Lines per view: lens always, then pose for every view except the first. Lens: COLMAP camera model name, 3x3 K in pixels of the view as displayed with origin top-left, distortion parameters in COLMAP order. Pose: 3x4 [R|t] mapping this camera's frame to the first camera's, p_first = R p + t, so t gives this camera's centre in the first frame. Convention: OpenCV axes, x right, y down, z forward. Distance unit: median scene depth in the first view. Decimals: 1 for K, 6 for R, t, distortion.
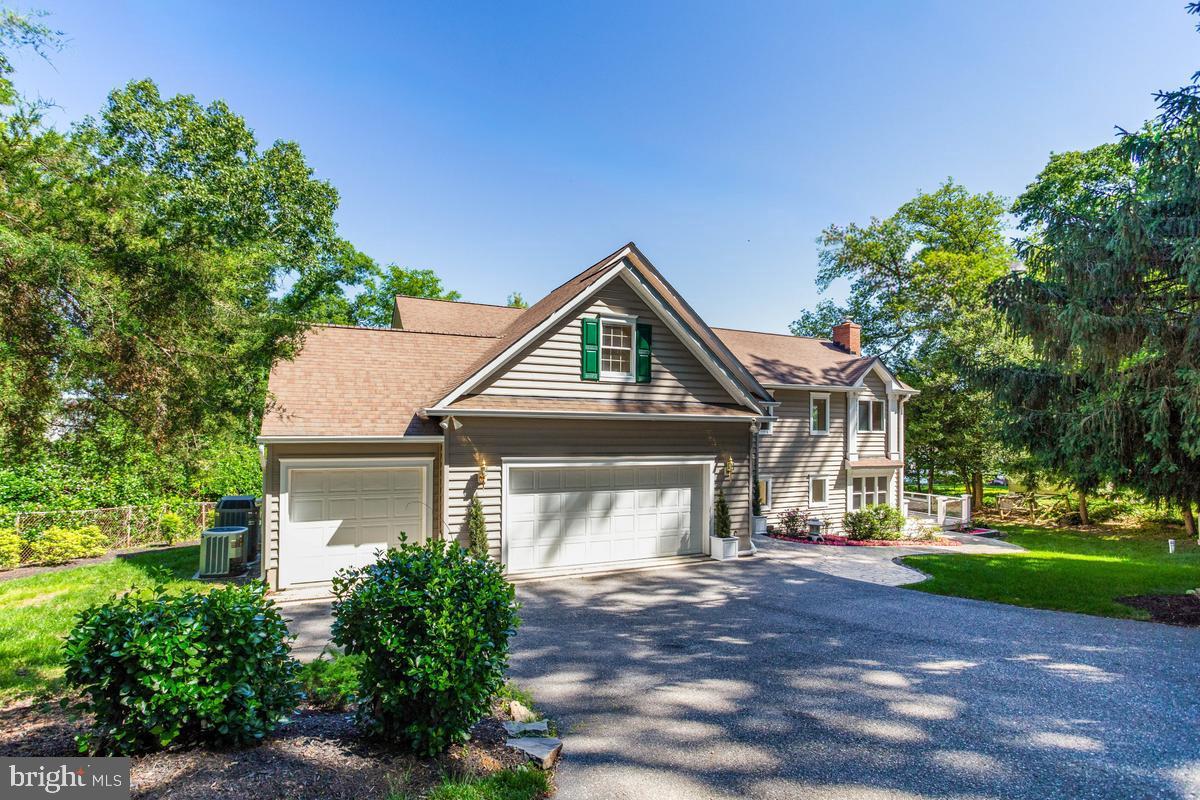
lens RADIAL K [[603.5, 0, 571.4], [0, 603.5, 410.5], [0, 0, 1]] dist [-0.007128, 0.003392]
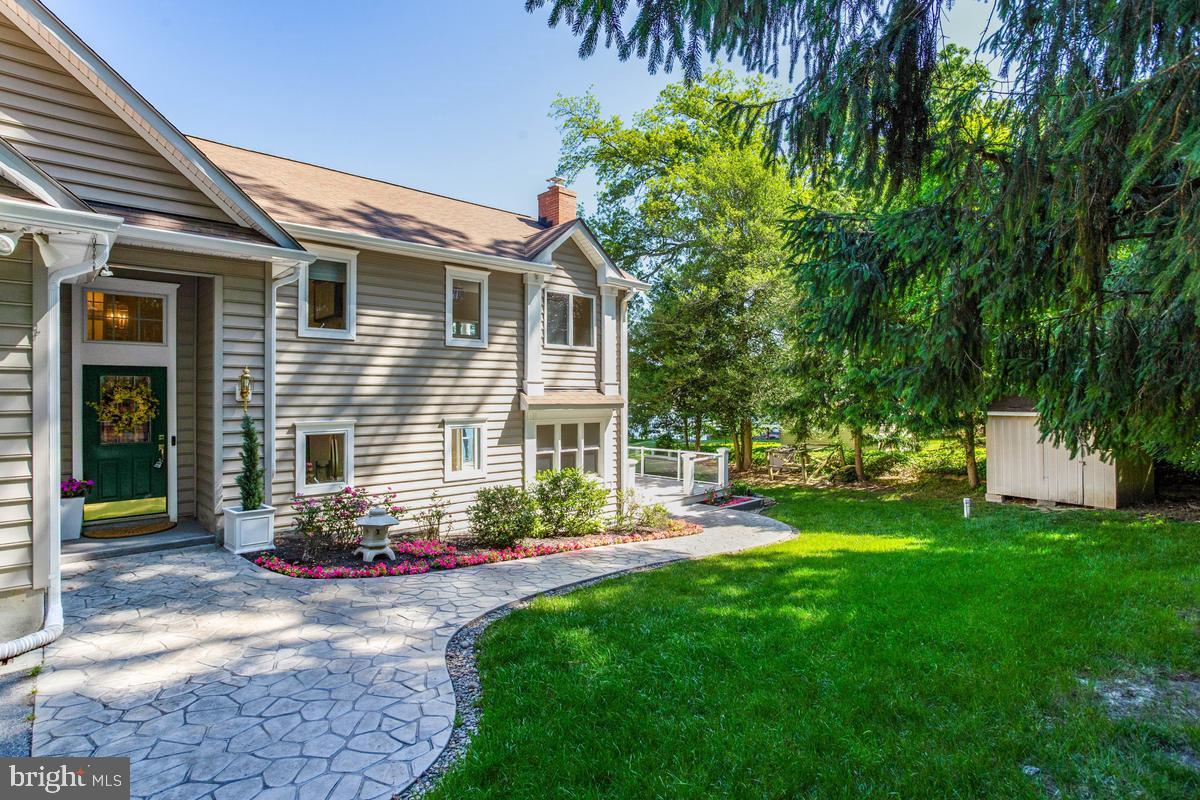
lens RADIAL K [[603.5, 0, 599.7], [0, 603.5, 390.5], [0, 0, 1]] dist [-0.007128, 0.003392]
pose [[0.949048, -0.009827, 0.314979, 0.331647], [0.006151, 0.999901, 0.012662, 0.069391], [-0.315073, -0.010080, 0.949014, 0.422141]]
